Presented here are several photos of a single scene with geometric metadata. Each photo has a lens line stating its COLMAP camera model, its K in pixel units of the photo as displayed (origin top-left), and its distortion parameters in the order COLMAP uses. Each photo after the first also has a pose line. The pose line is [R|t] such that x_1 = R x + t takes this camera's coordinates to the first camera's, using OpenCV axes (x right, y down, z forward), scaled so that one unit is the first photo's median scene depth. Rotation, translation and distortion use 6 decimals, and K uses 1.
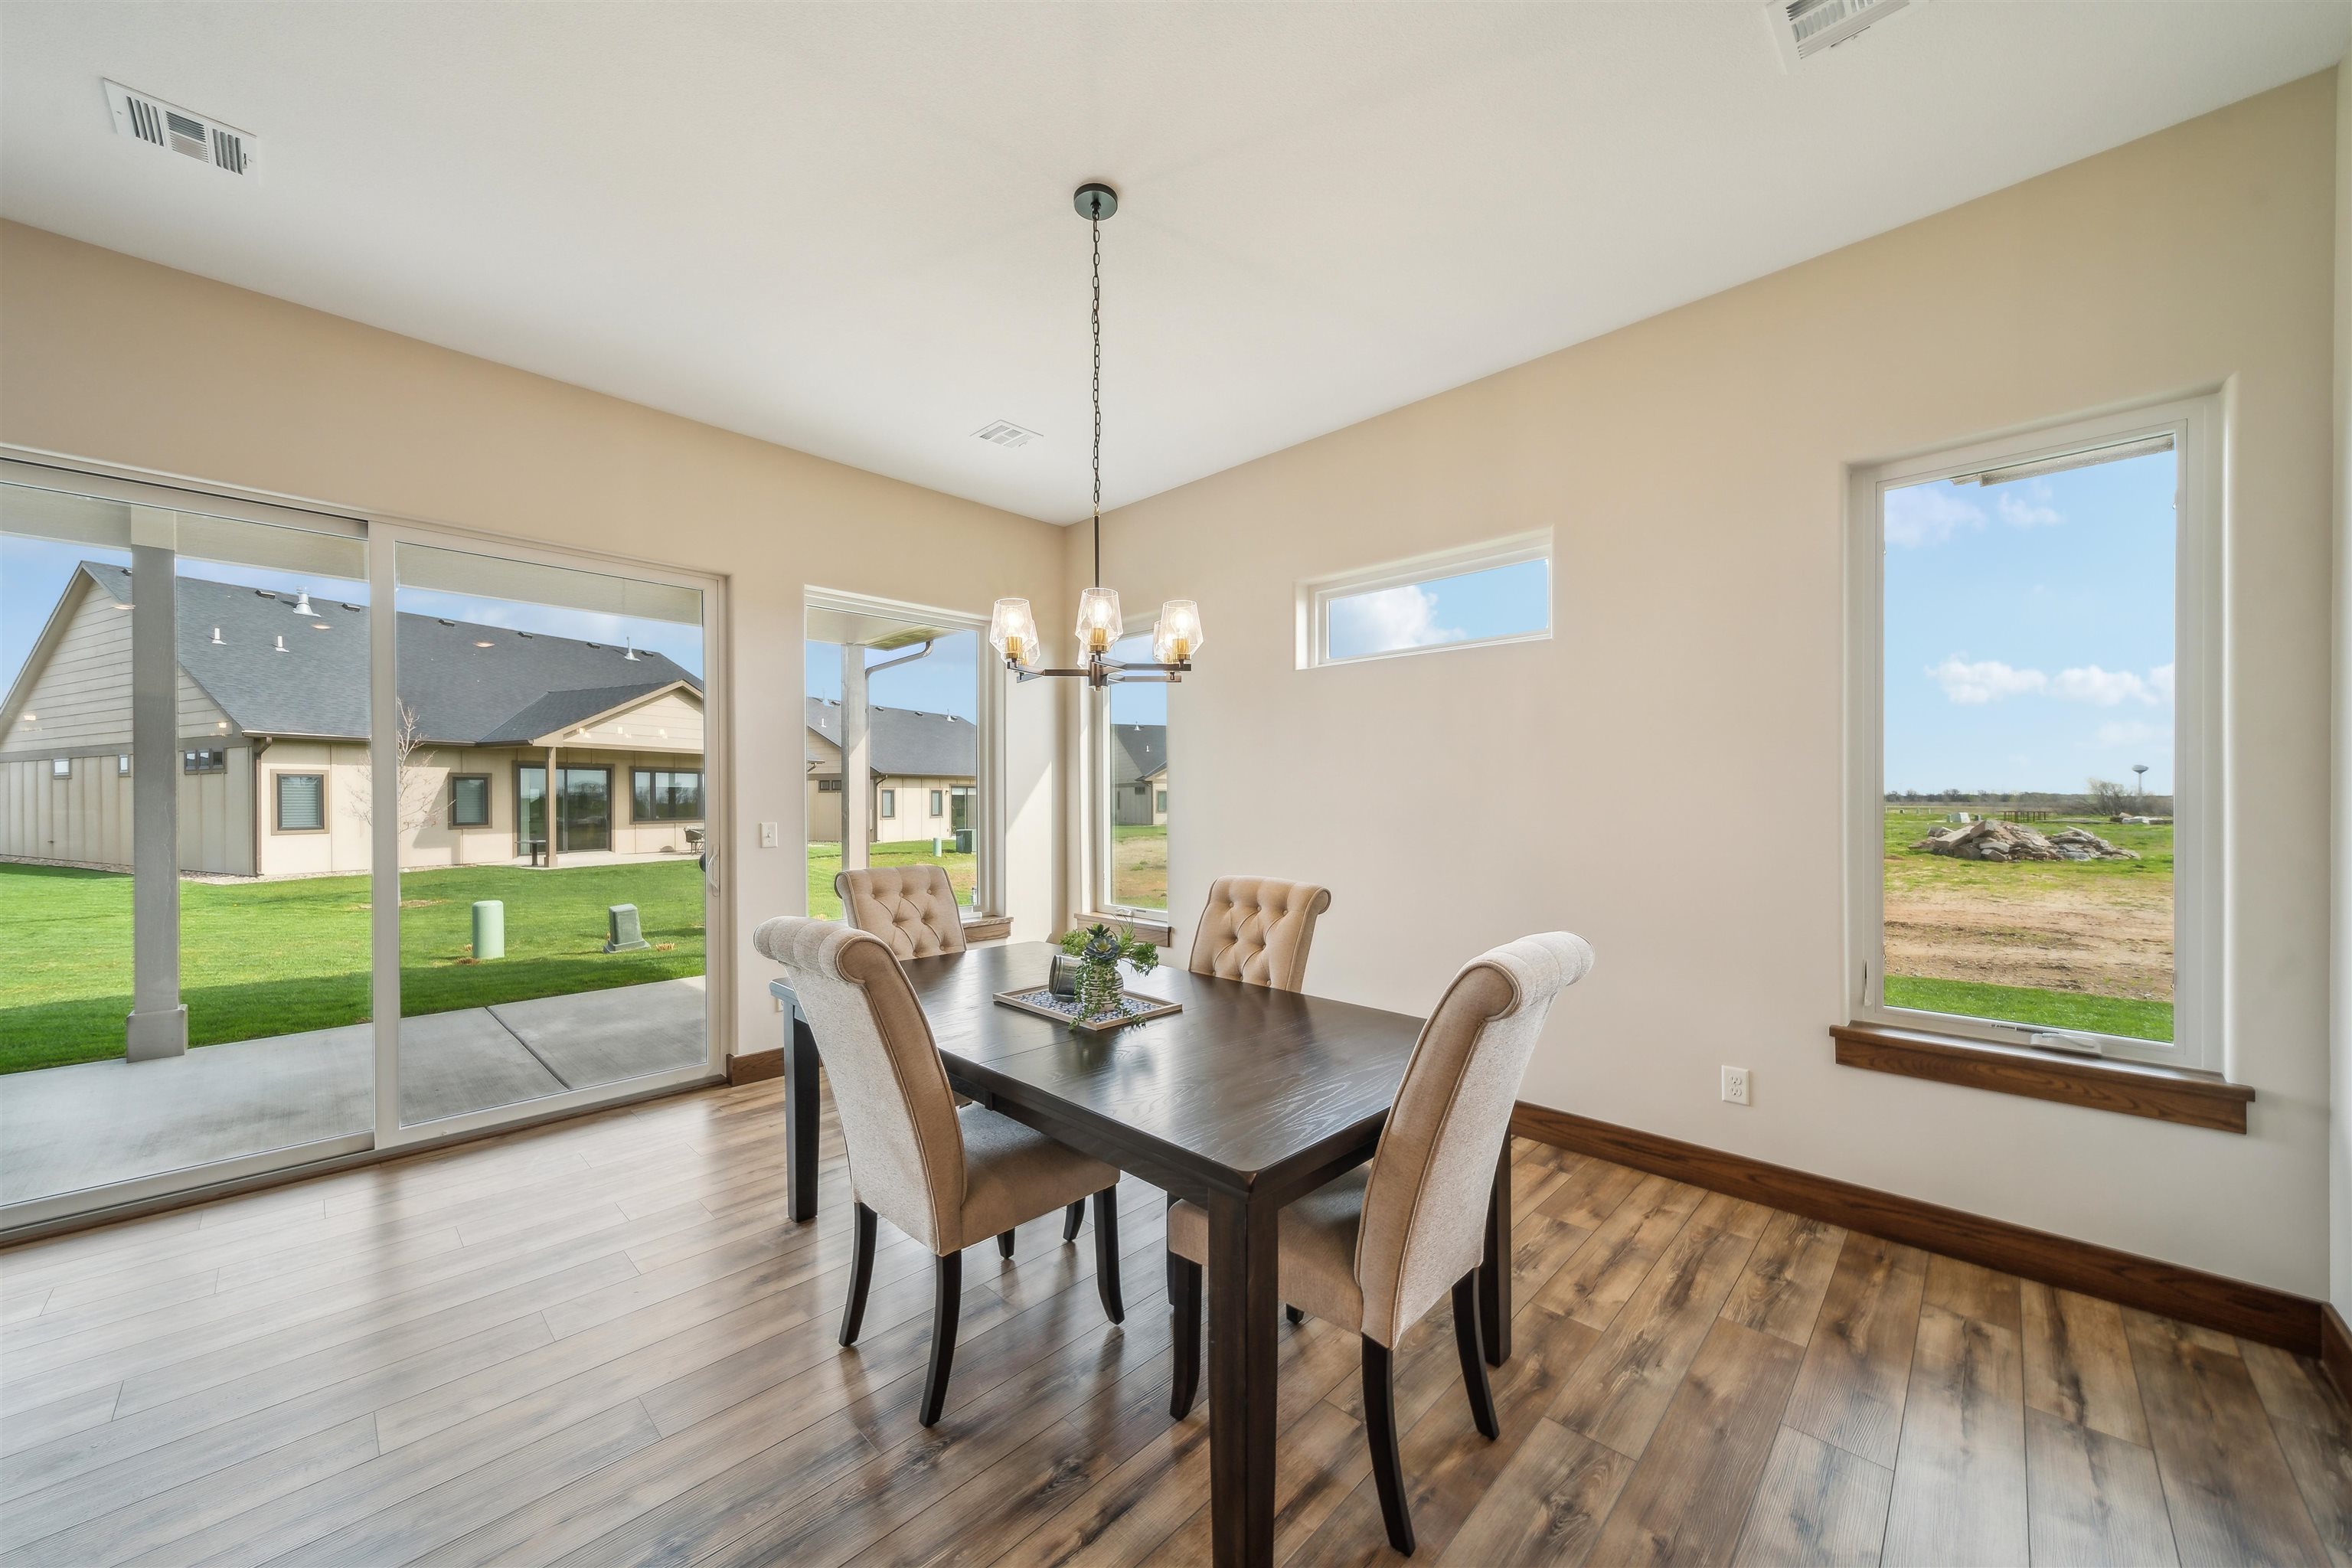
lens RADIAL K [[847.4, 0, 1147.0], [0, 847.4, 802.5], [0, 0, 1]] dist [0.009724, -0.000240]
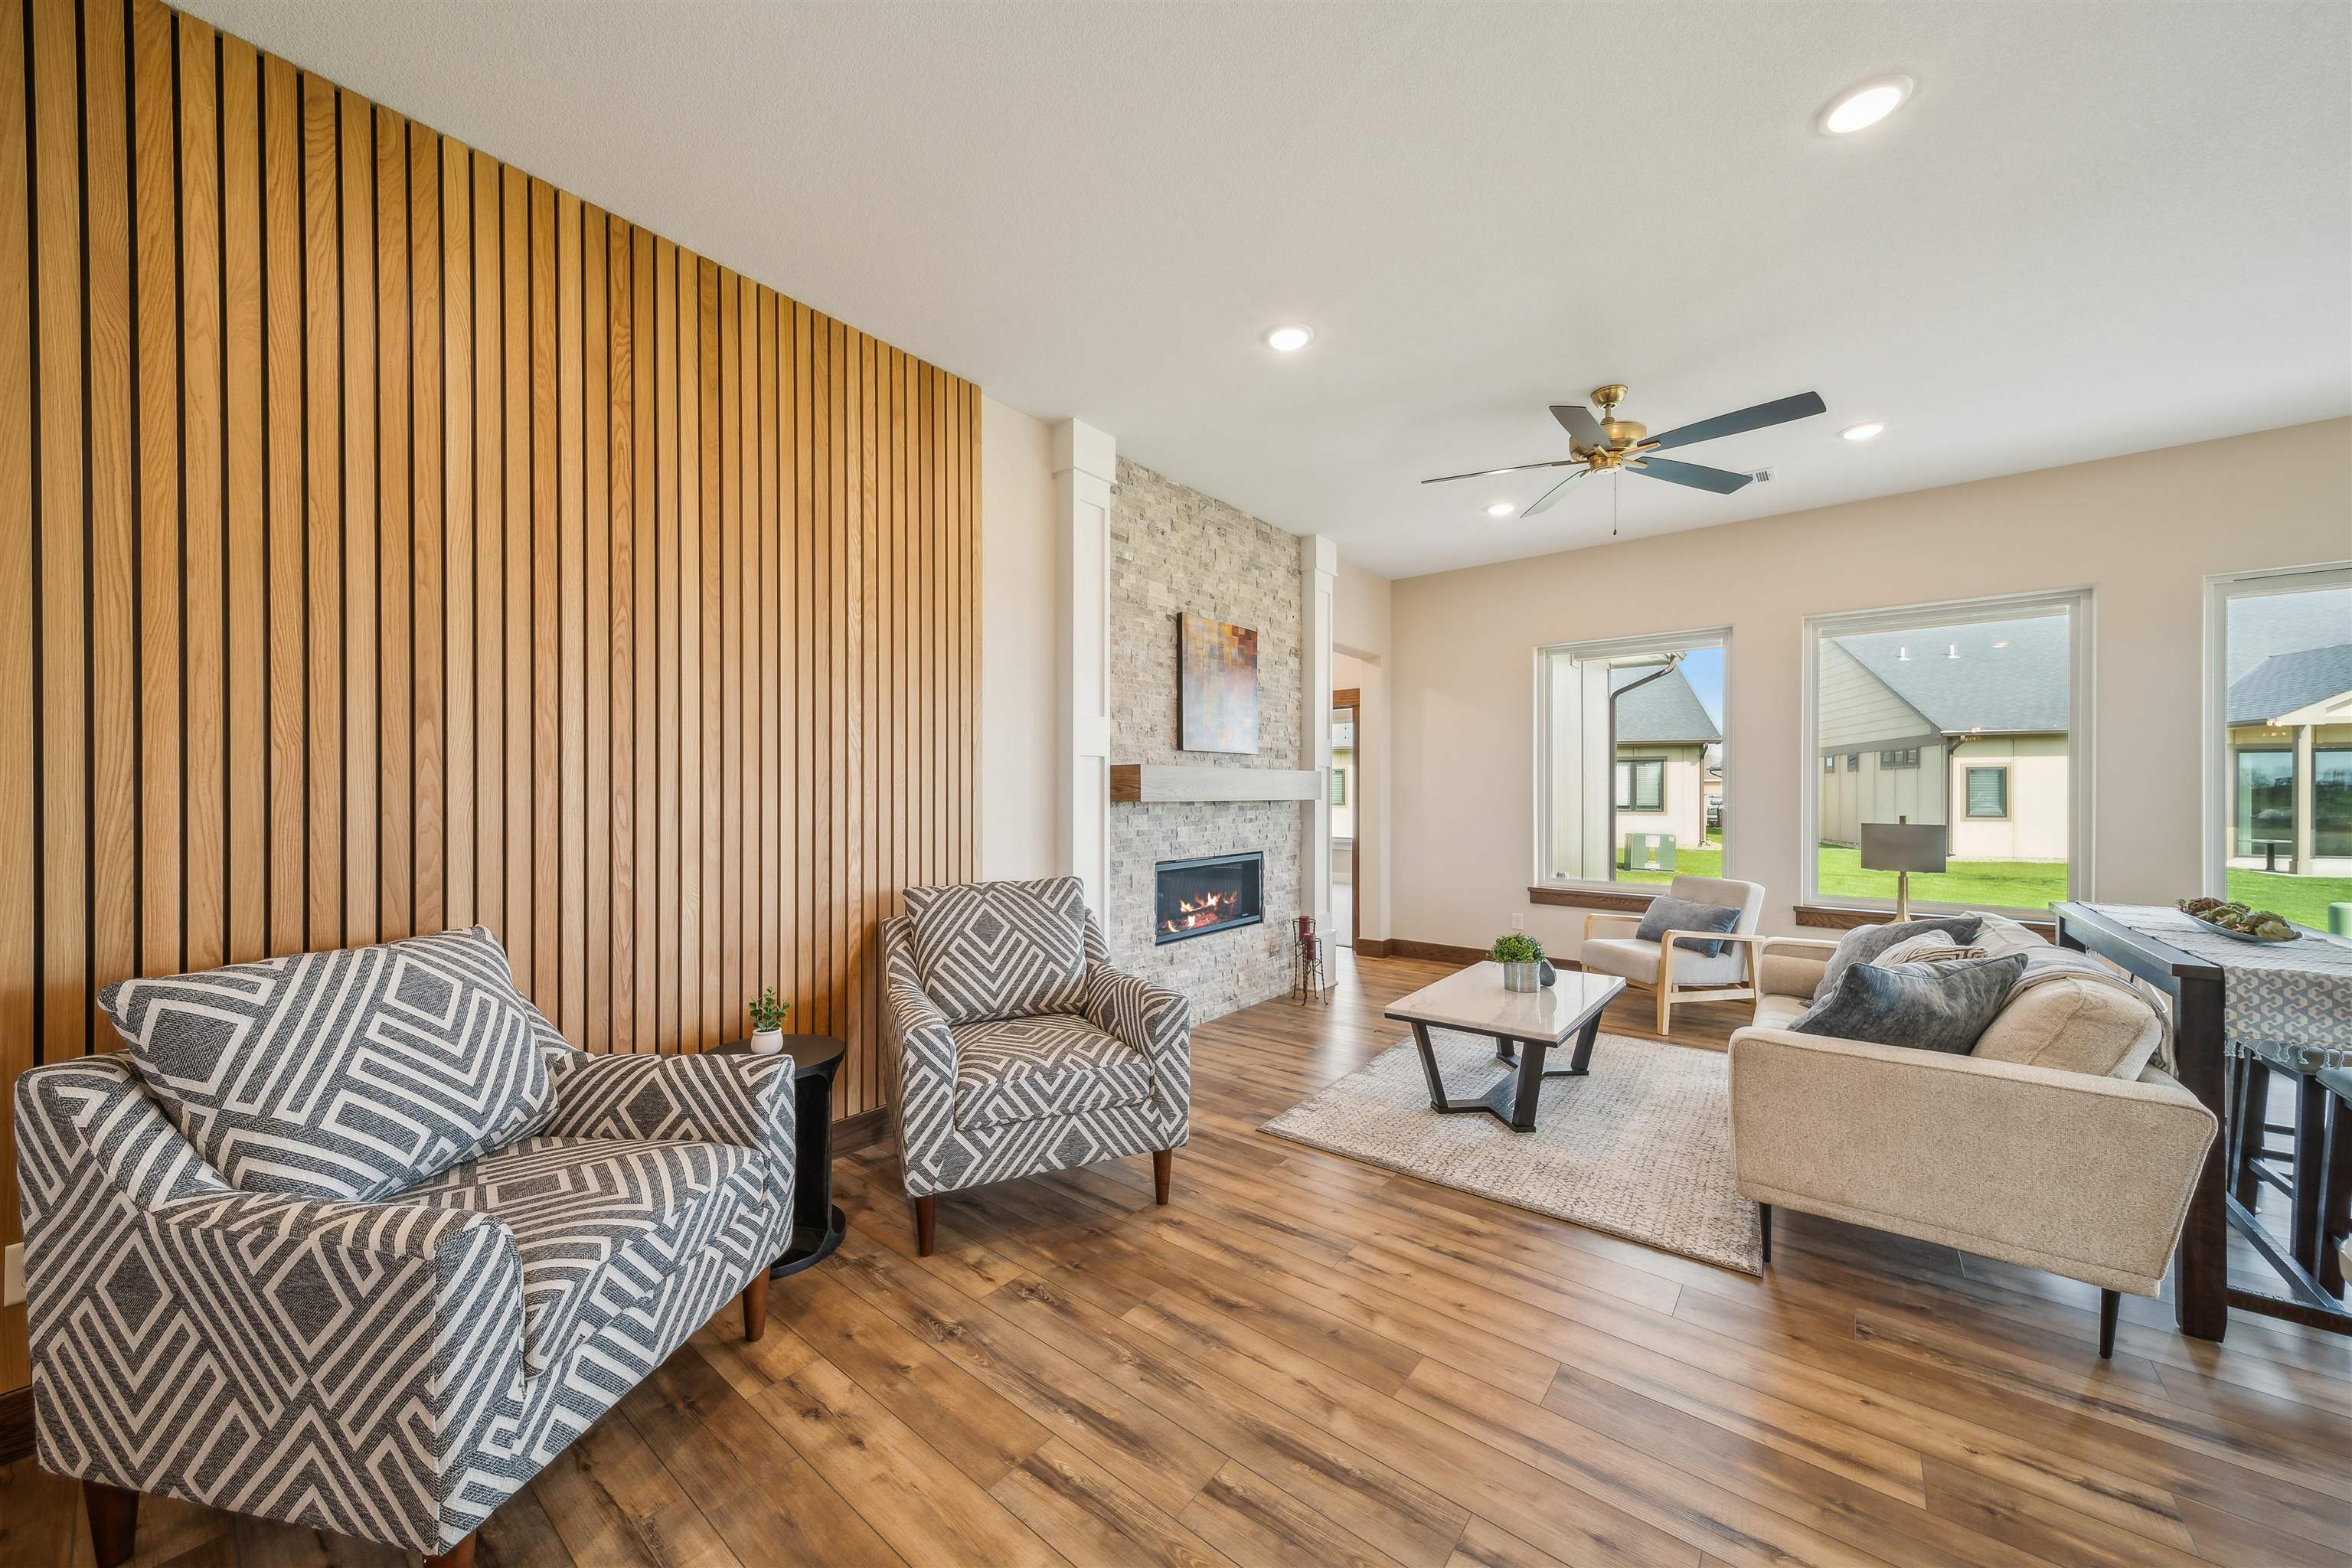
lens RADIAL K [[841.4, 0, 1149.5], [0, 841.4, 792.6], [0, 0, 1]] dist [0.008047, -0.000014]
pose [[0.093064, 0.004019, -0.995652, 0.002309], [-0.004481, 0.999983, 0.003618, 0.000689], [0.995650, 0.004125, 0.093081, -0.166459]]
